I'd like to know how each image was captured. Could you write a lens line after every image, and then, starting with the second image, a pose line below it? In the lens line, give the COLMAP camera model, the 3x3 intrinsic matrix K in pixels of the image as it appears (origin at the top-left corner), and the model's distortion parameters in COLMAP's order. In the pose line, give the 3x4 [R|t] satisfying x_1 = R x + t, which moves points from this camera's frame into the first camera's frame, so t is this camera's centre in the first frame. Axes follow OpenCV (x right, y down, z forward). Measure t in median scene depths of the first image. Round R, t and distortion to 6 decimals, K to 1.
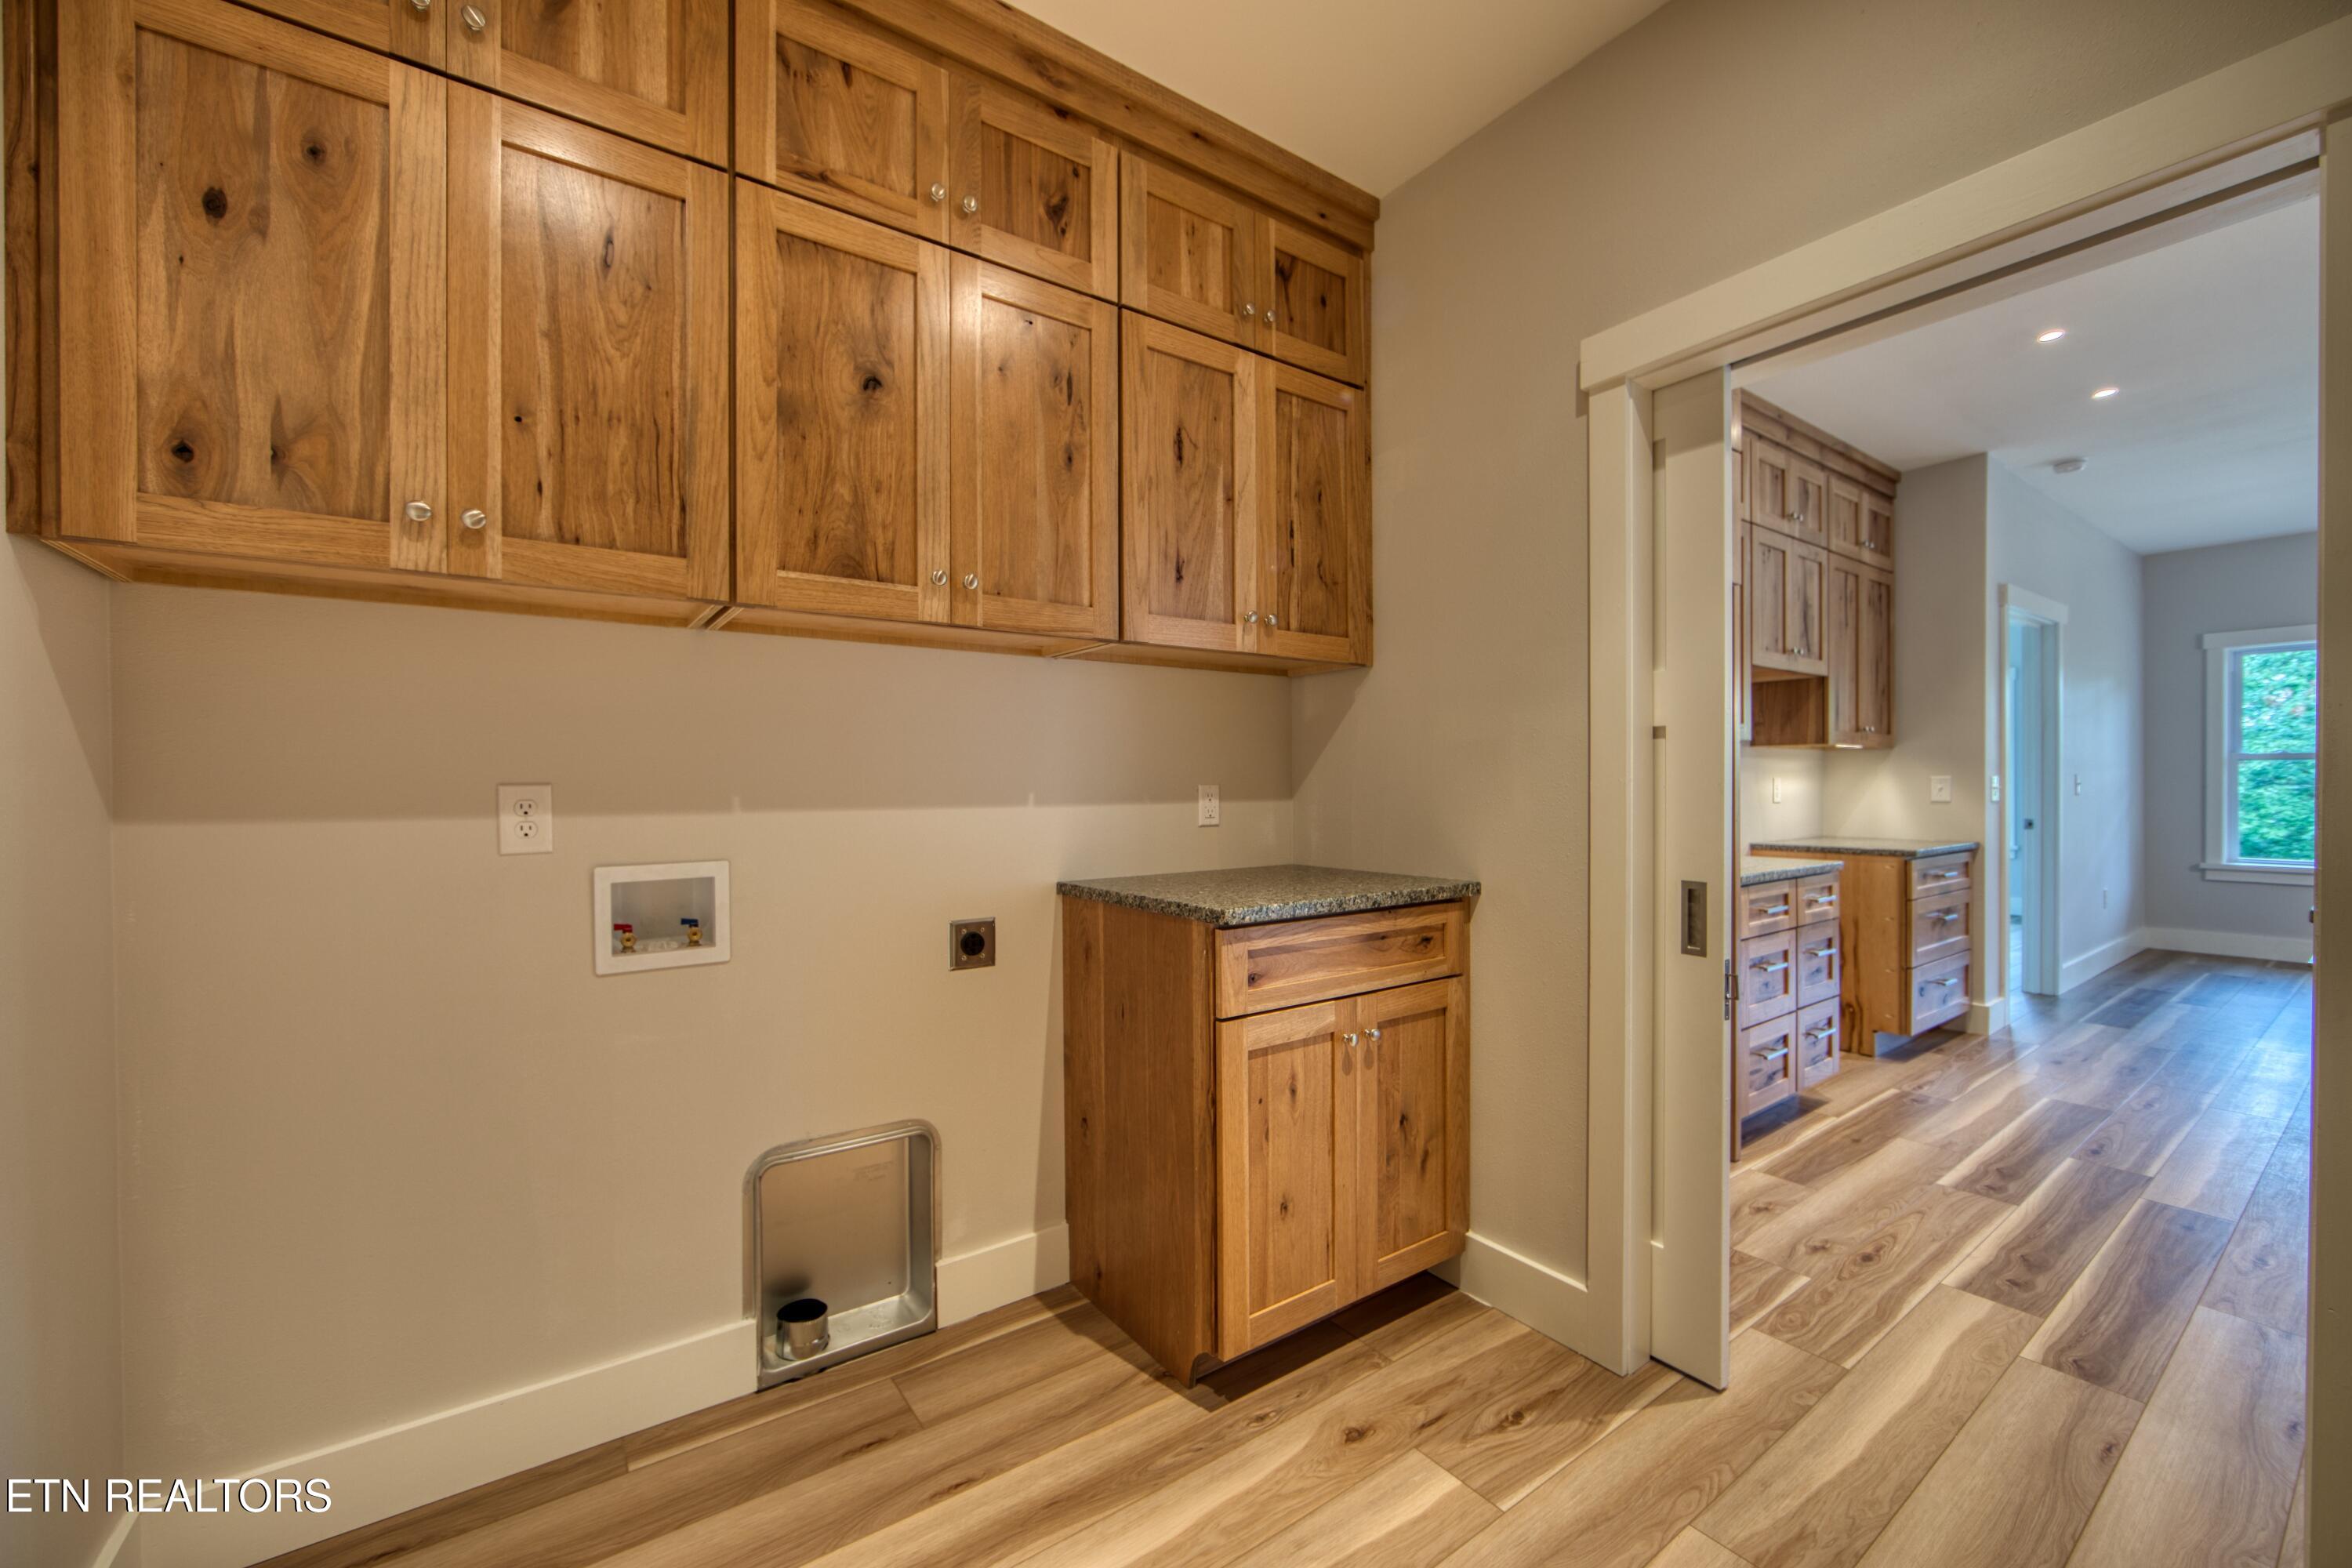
lens RADIAL K [[926.1, 0, 1175.7], [0, 926.1, 787.4], [0, 0, 1]] dist [-0.015503, 0.002532]
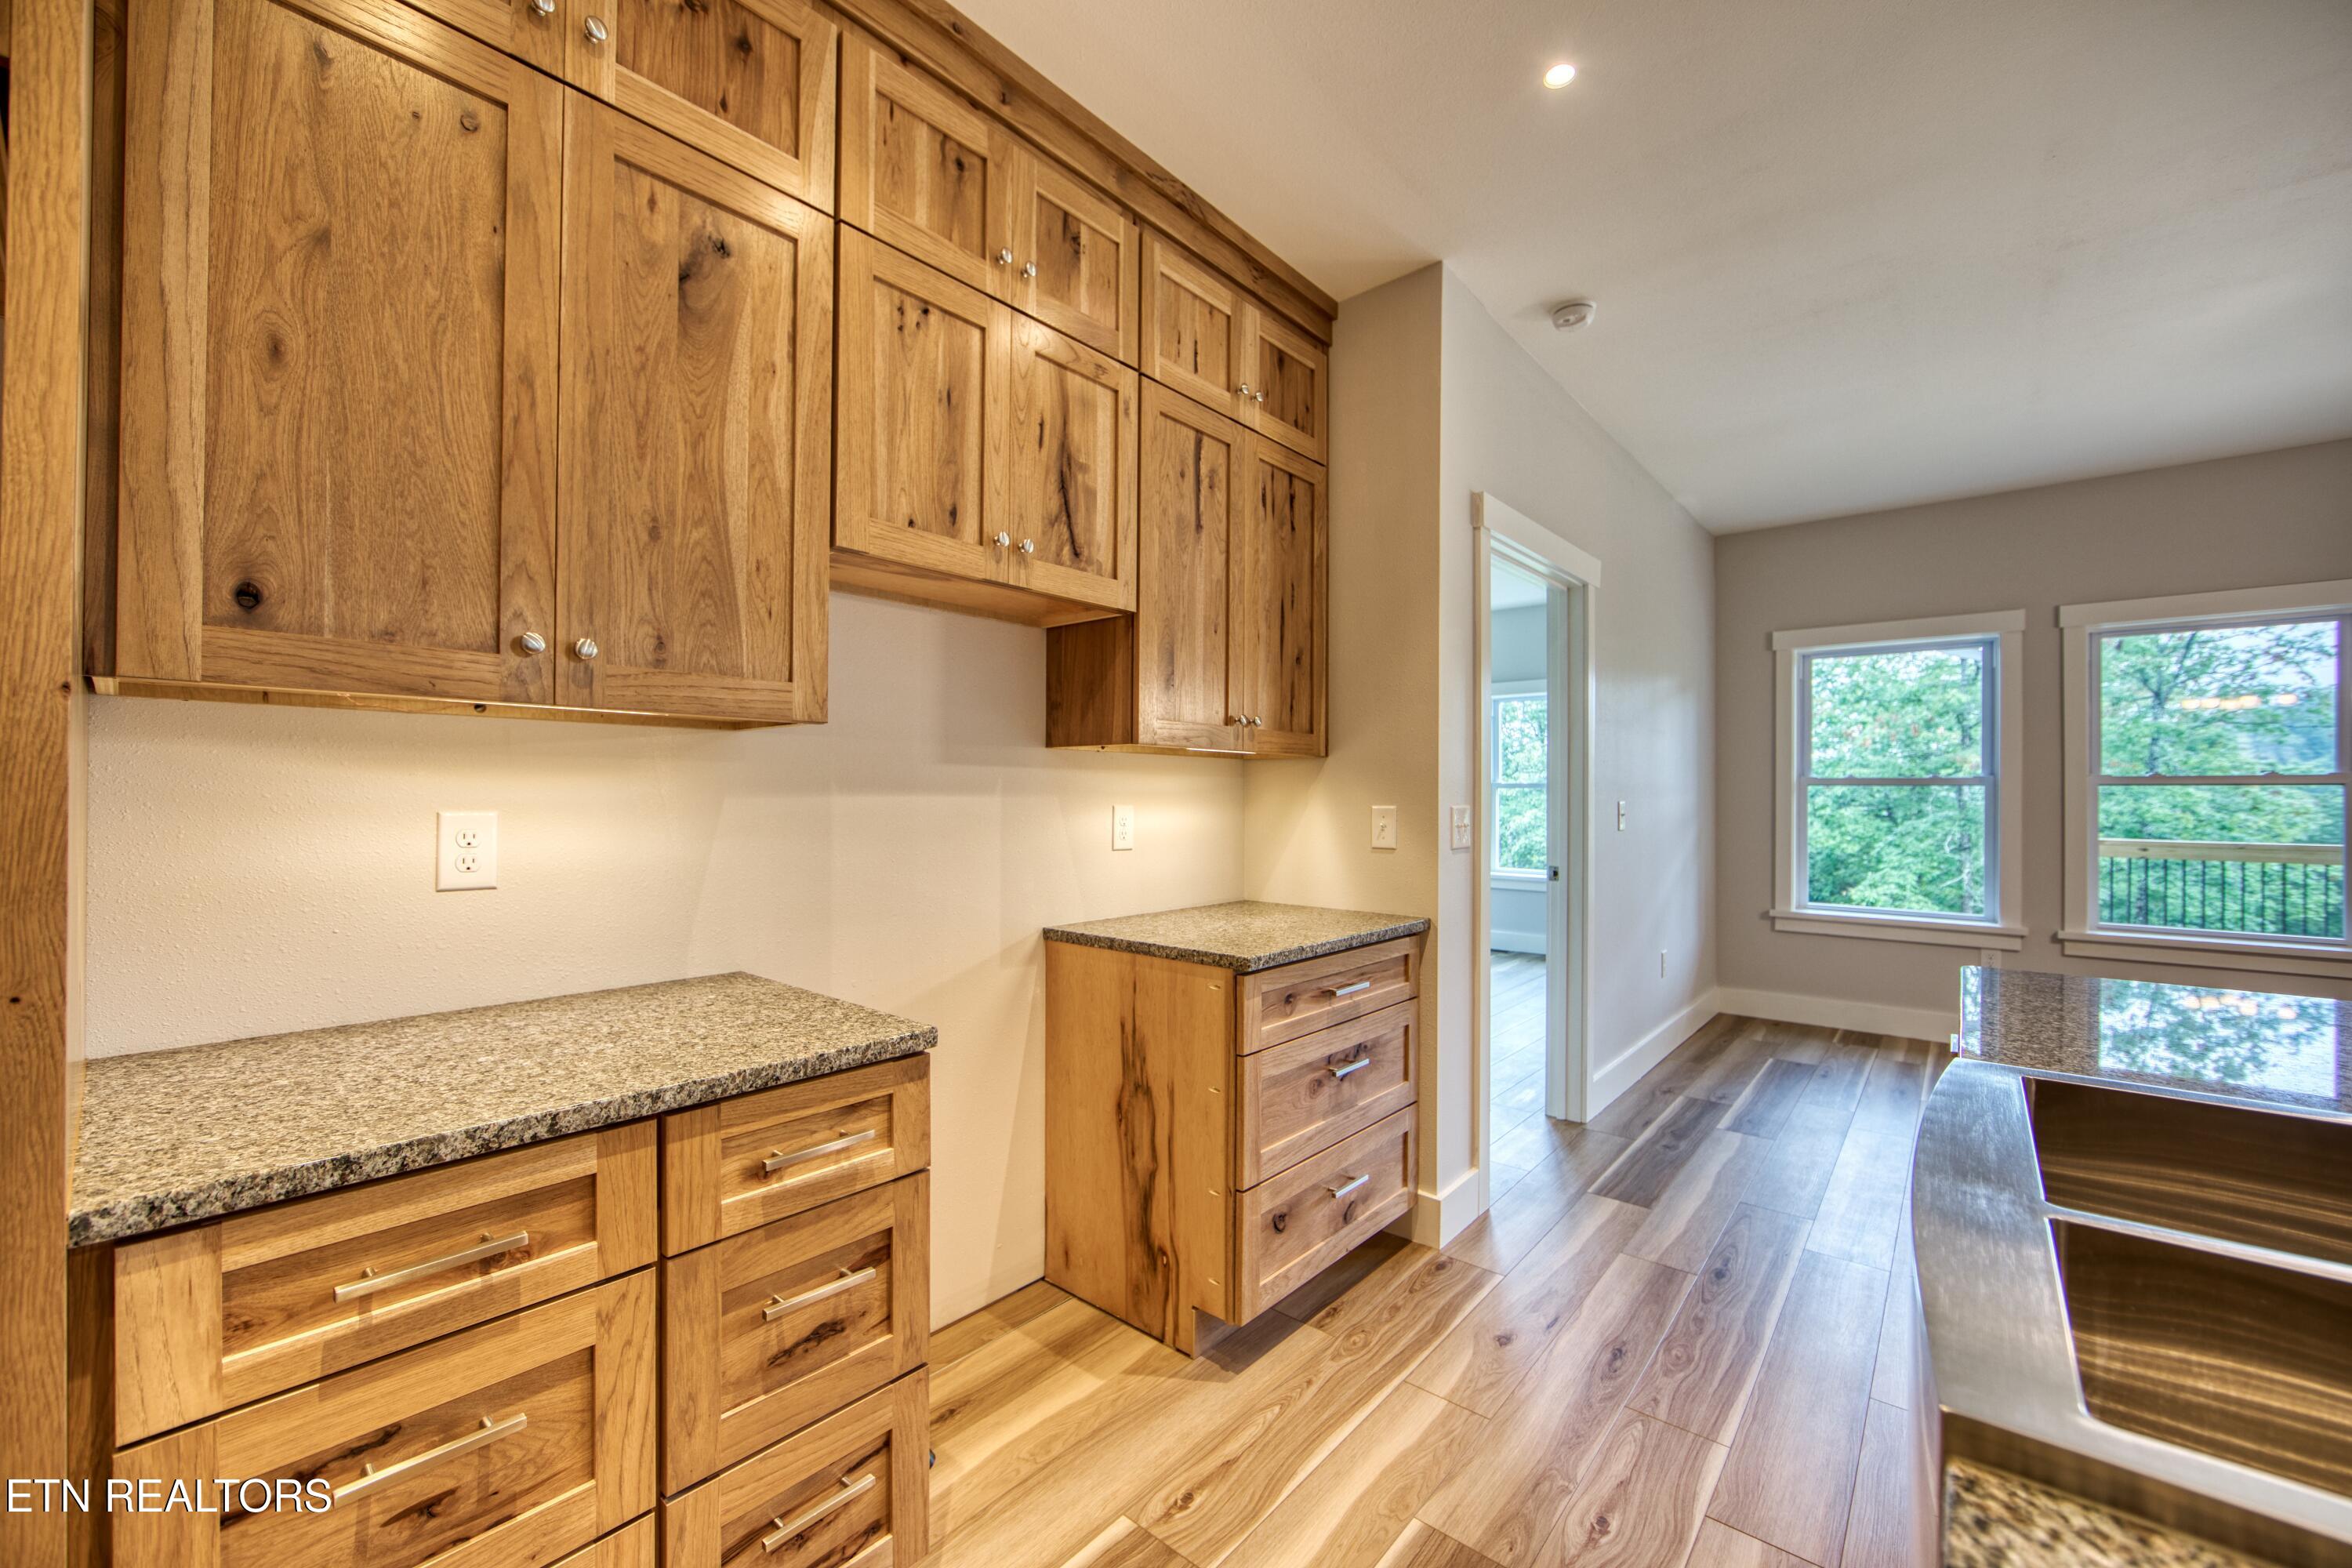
lens RADIAL K [[930.5, 0, 1184.6], [0, 930.5, 791.1], [0, 0, 1]] dist [-0.010964, 0.000468]
pose [[0.967901, 0.009363, 0.251156, 0.577583], [-0.006224, 0.999892, -0.013290, -0.013011], [-0.251253, 0.011300, 0.967855, 0.463946]]
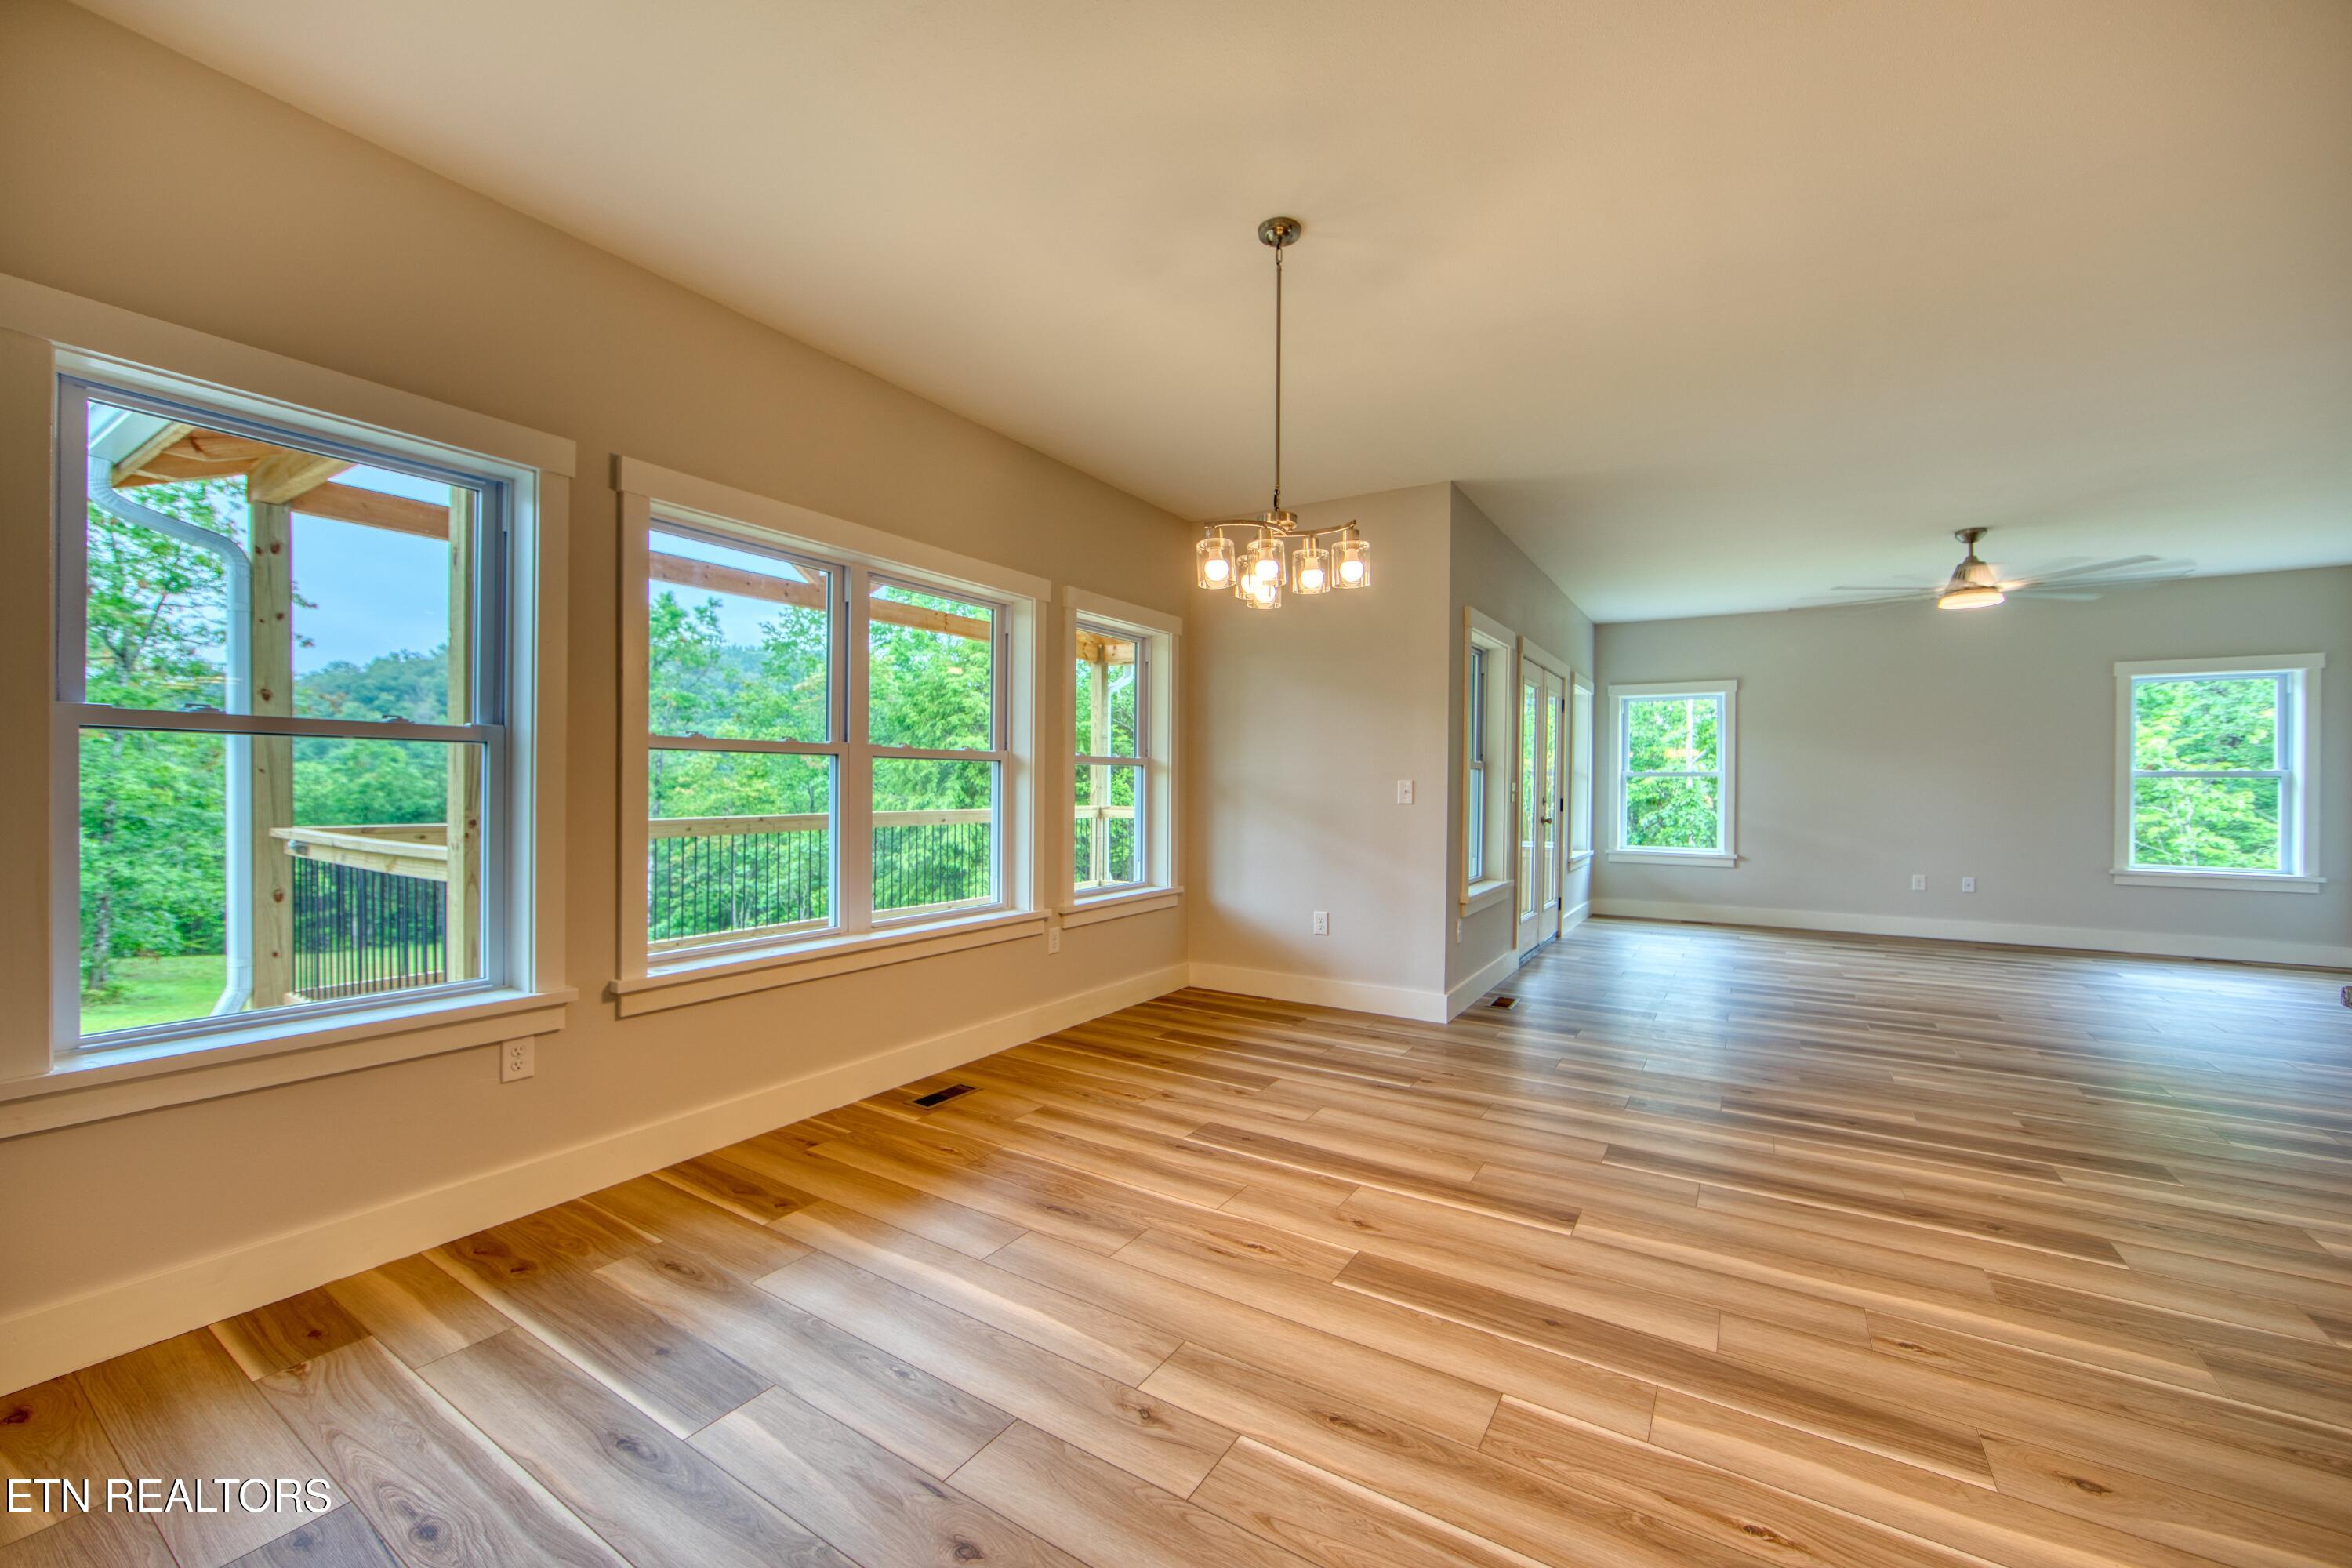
lens RADIAL K [[926.1, 0, 1175.7], [0, 926.1, 787.4], [0, 0, 1]] dist [-0.015503, 0.002532]
pose [[-0.383346, -0.004254, 0.923595, 1.039454], [0.002674, 0.999980, 0.005715, -0.012876], [-0.923601, 0.004661, -0.383327, 1.093971]]
